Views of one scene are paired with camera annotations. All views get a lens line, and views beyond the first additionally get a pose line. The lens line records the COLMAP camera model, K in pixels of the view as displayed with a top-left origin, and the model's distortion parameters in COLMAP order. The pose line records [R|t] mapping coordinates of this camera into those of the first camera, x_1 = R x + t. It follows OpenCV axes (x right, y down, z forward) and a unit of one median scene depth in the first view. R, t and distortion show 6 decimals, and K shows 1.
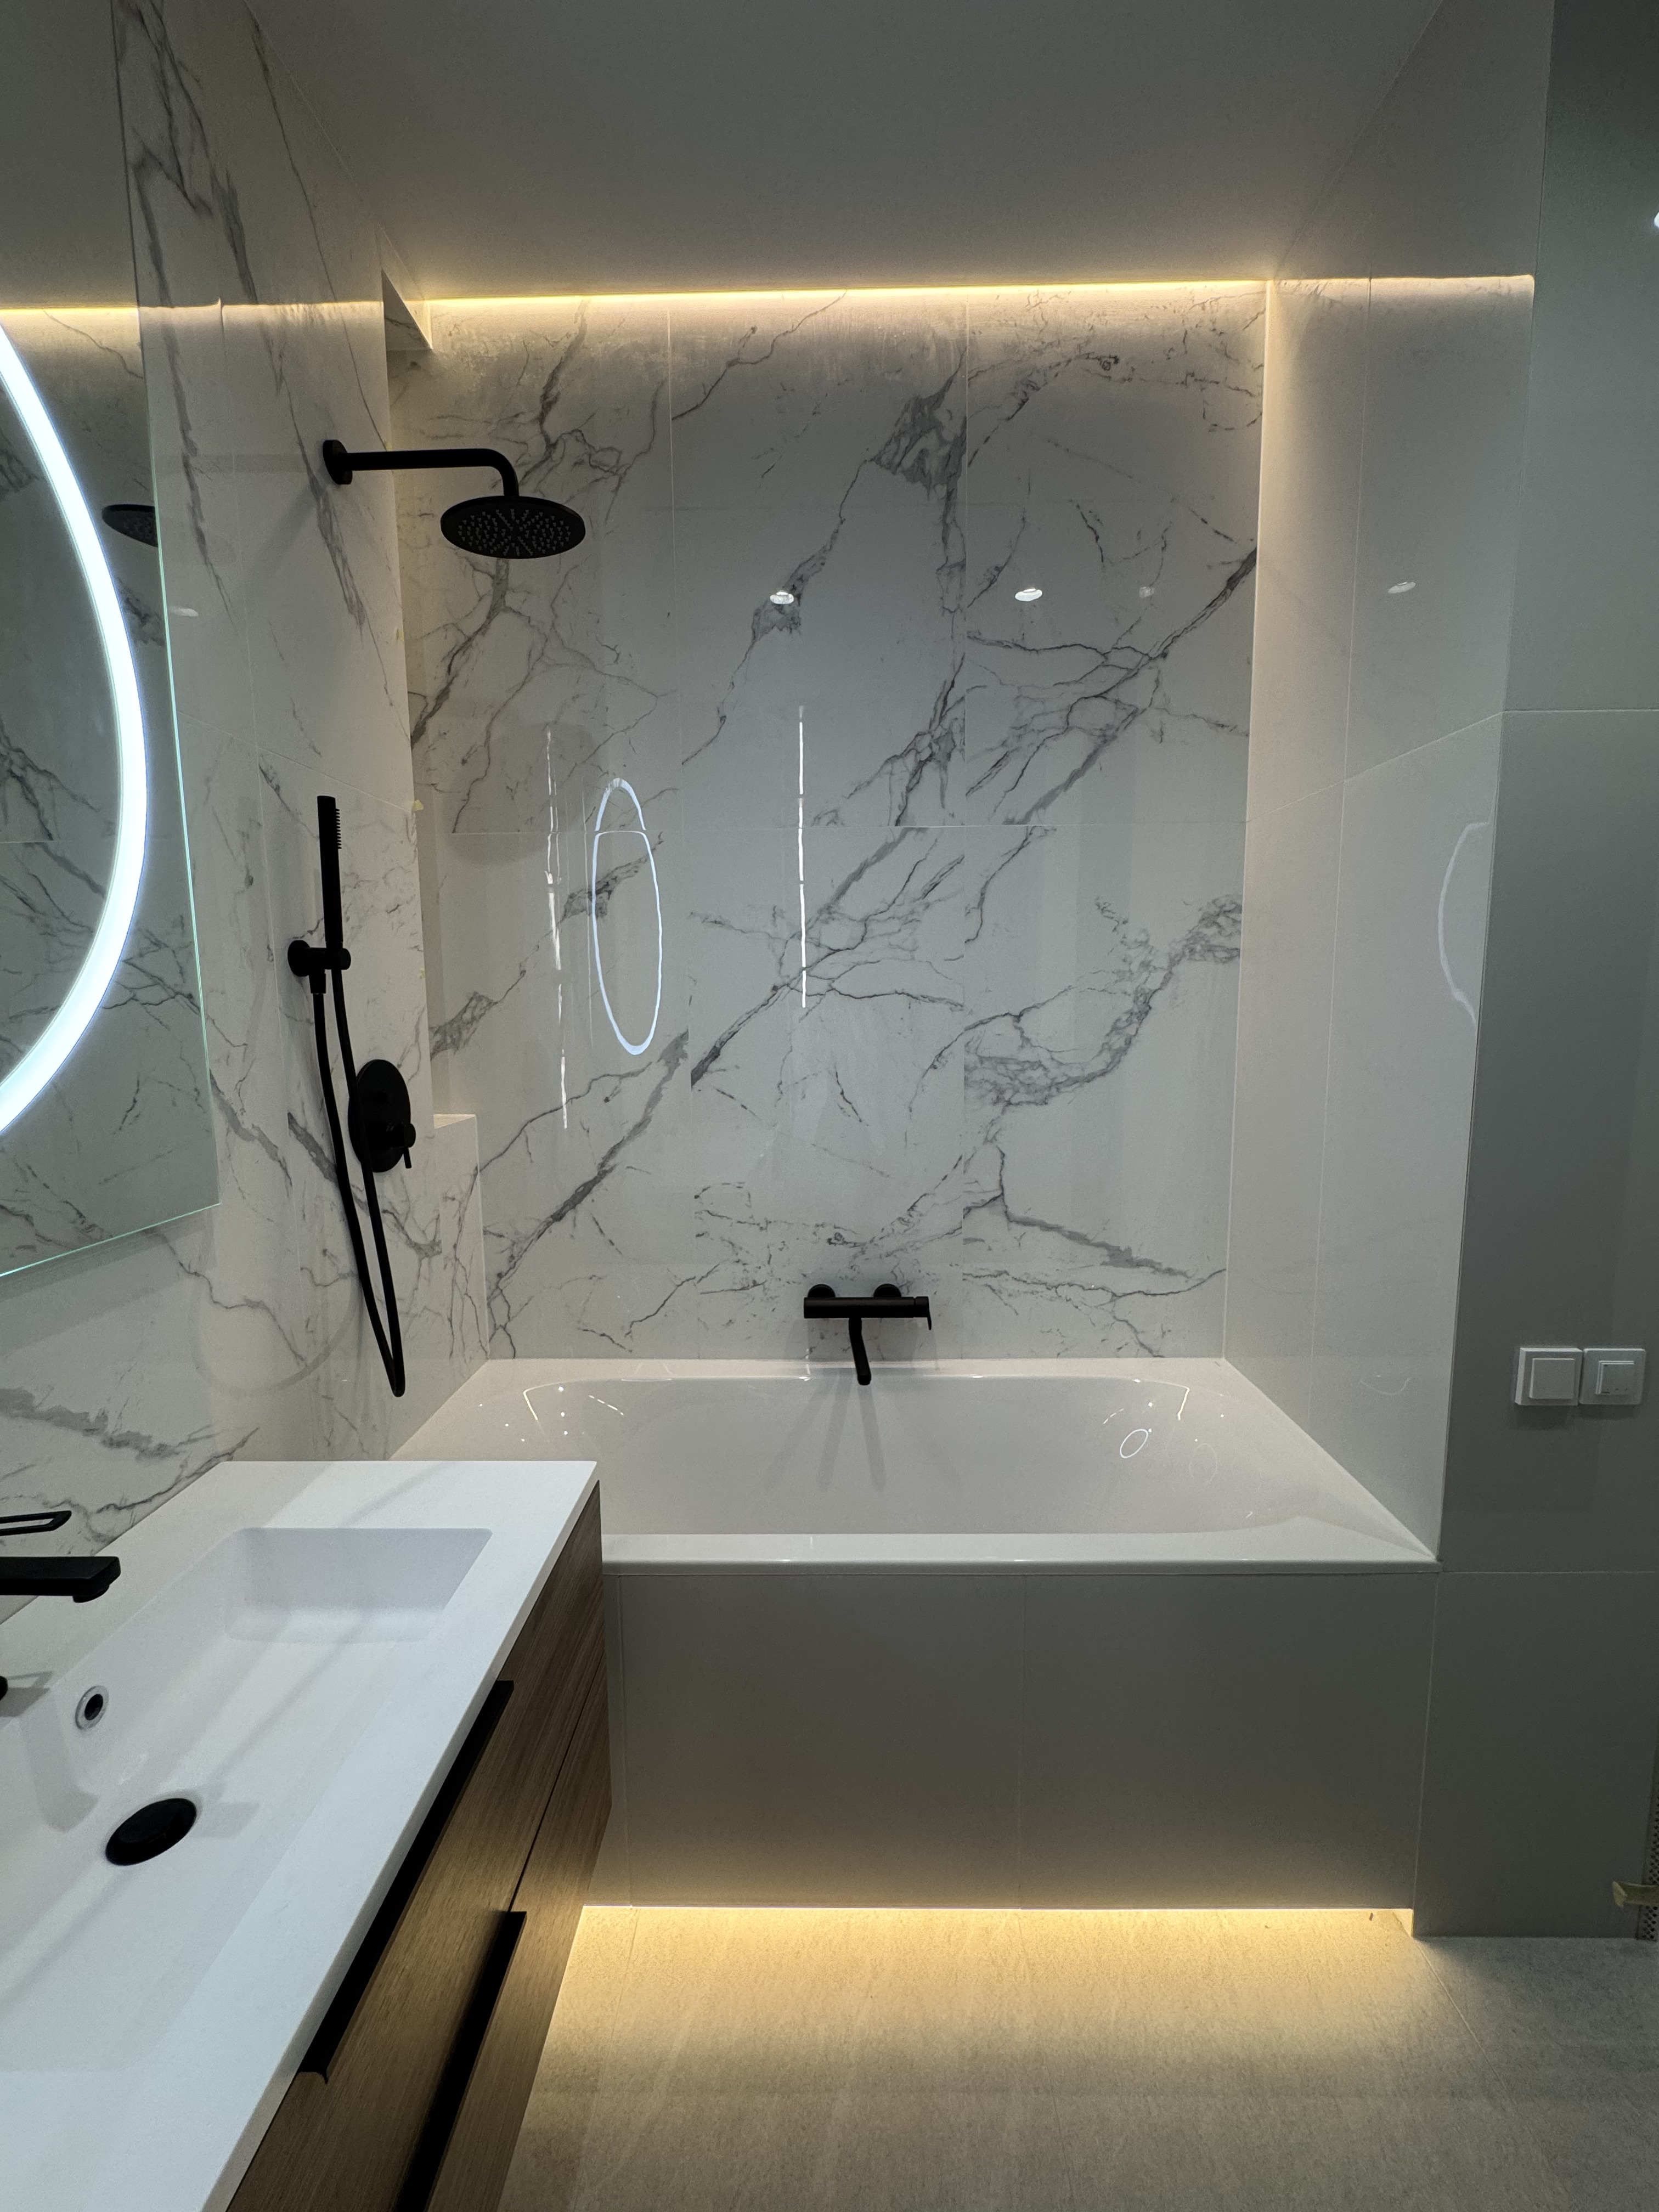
lens RADIAL K [[875.4, 0, 820.1], [0, 875.4, 1099.8], [0, 0, 1]] dist [-0.001775, -0.000098]
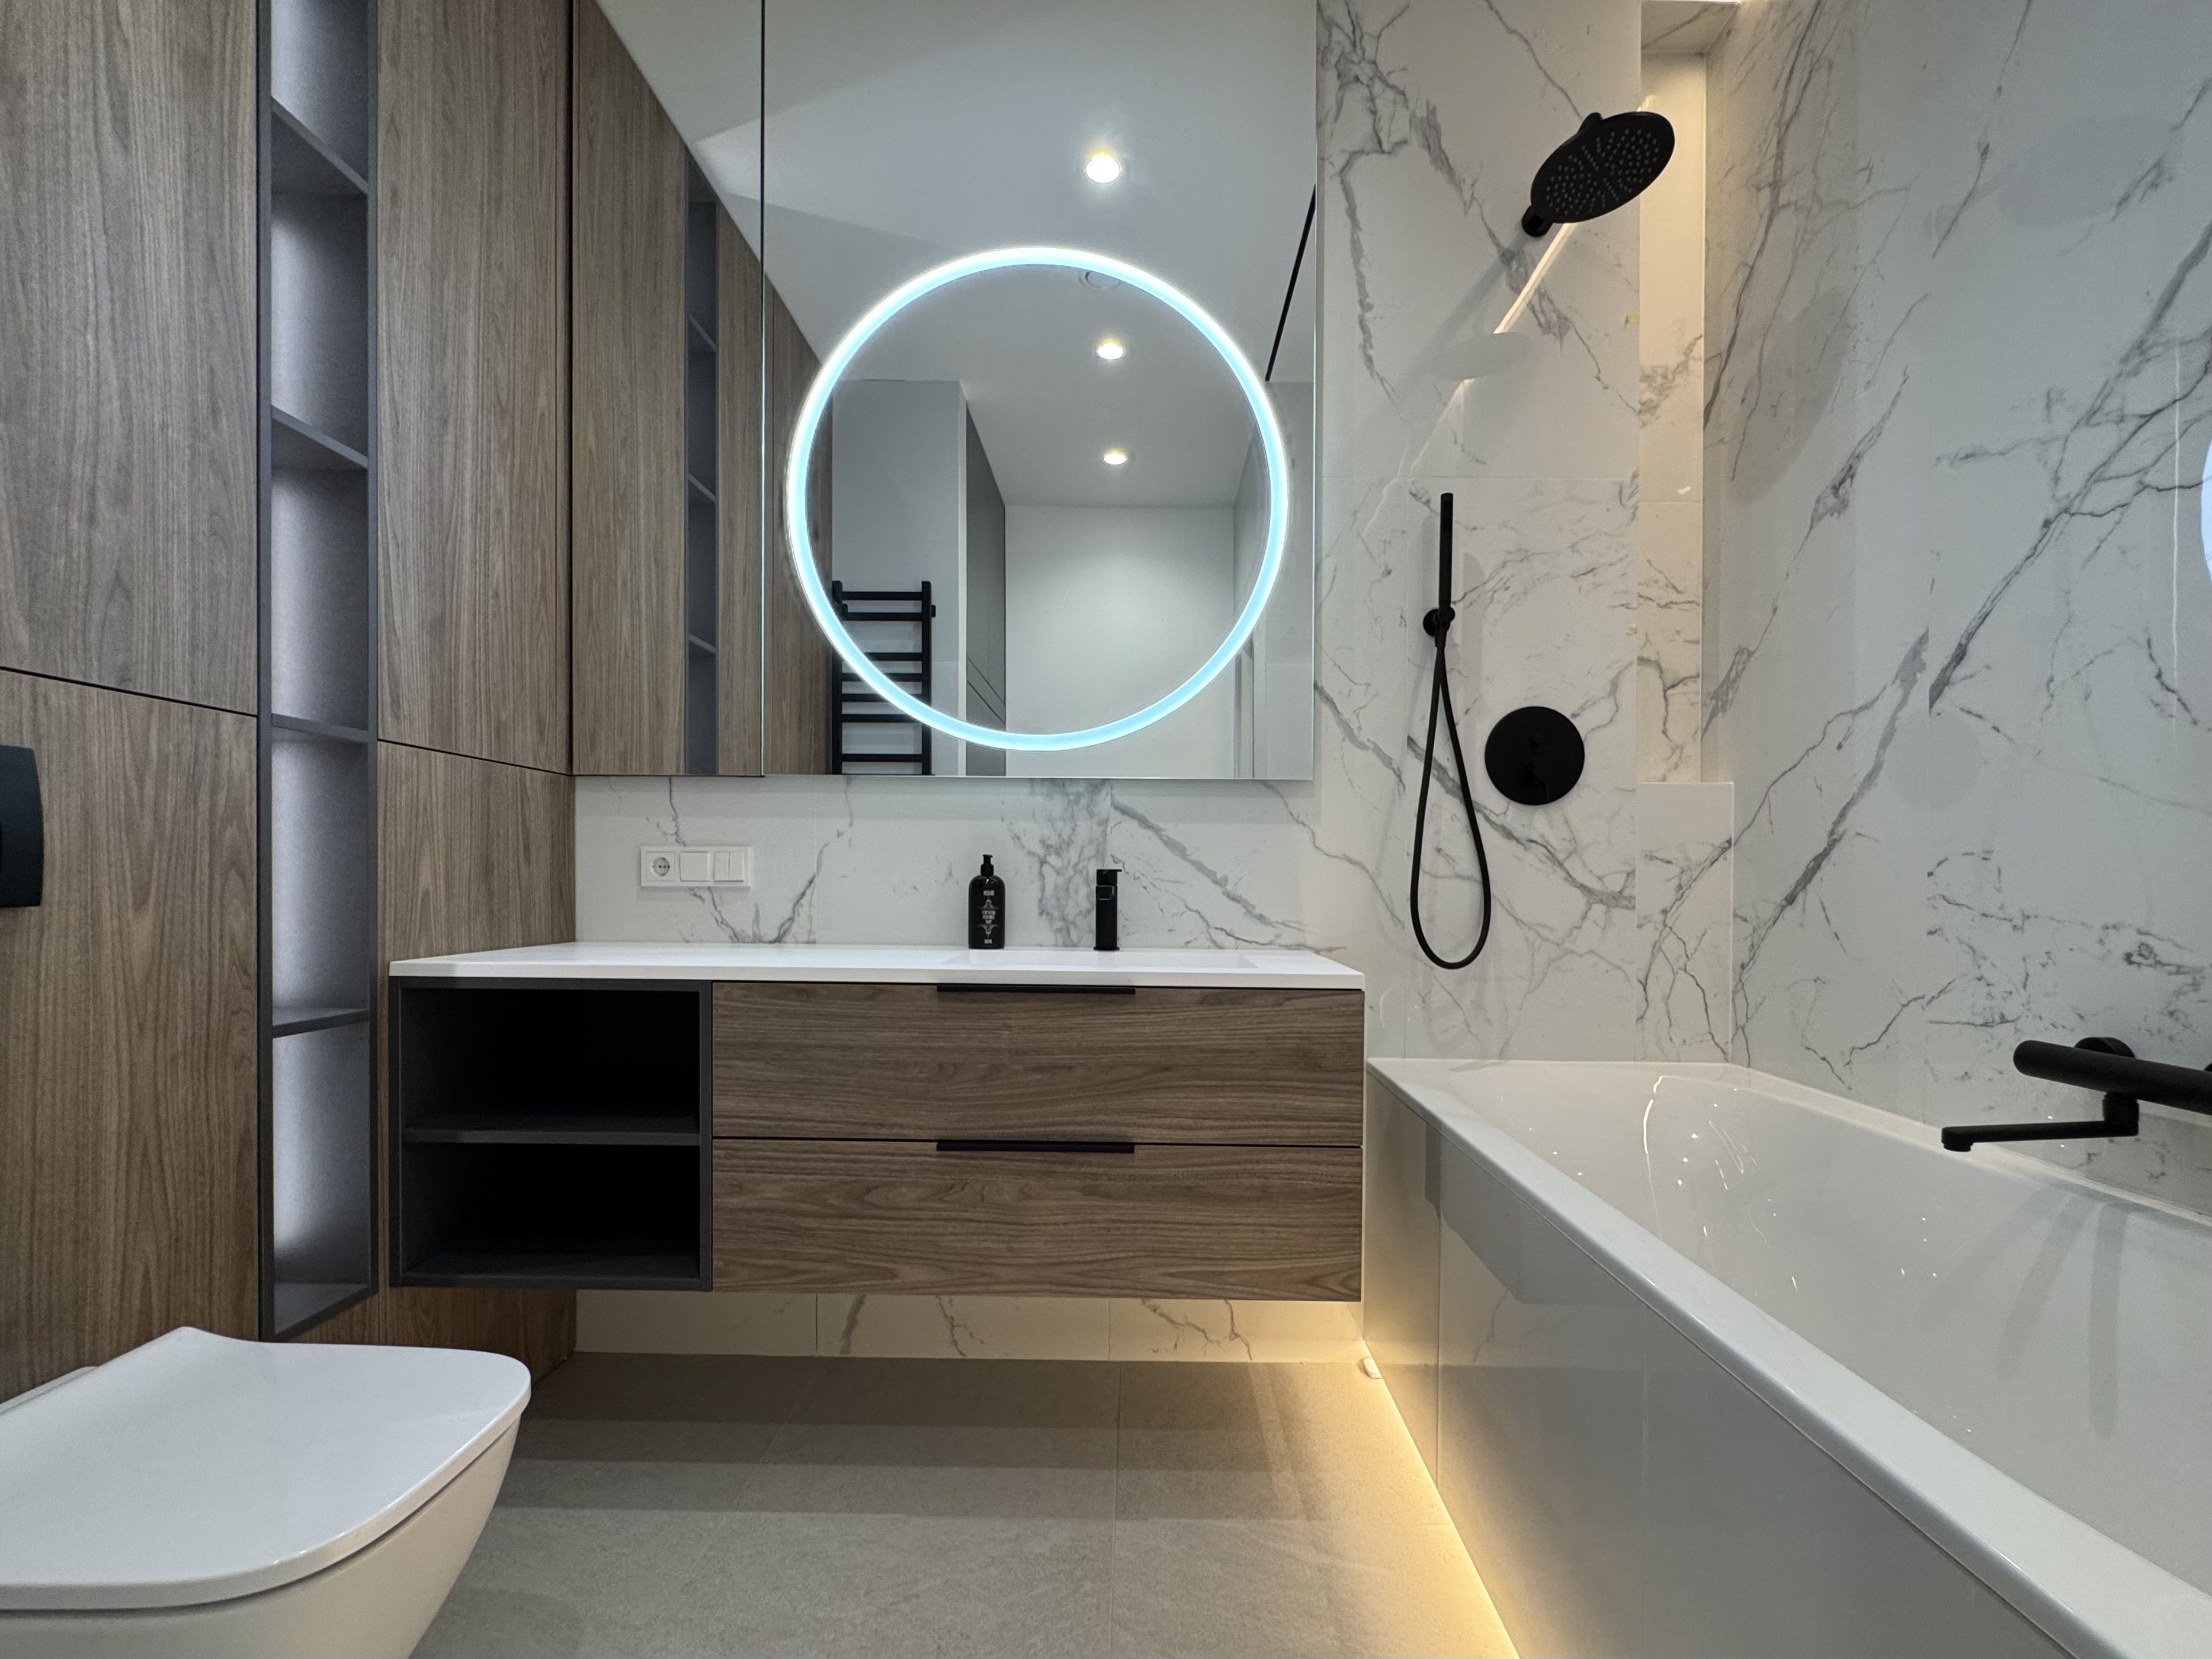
lens RADIAL K [[875.3, 0, 1088.0], [0, 875.3, 847.0], [0, 0, 1]] dist [-0.001775, -0.000098]
pose [[0.025656, 0.014563, -0.999565, 0.527909], [-0.116525, 0.993121, 0.011478, 0.162079], [0.992856, 0.116180, 0.027177, 0.344655]]
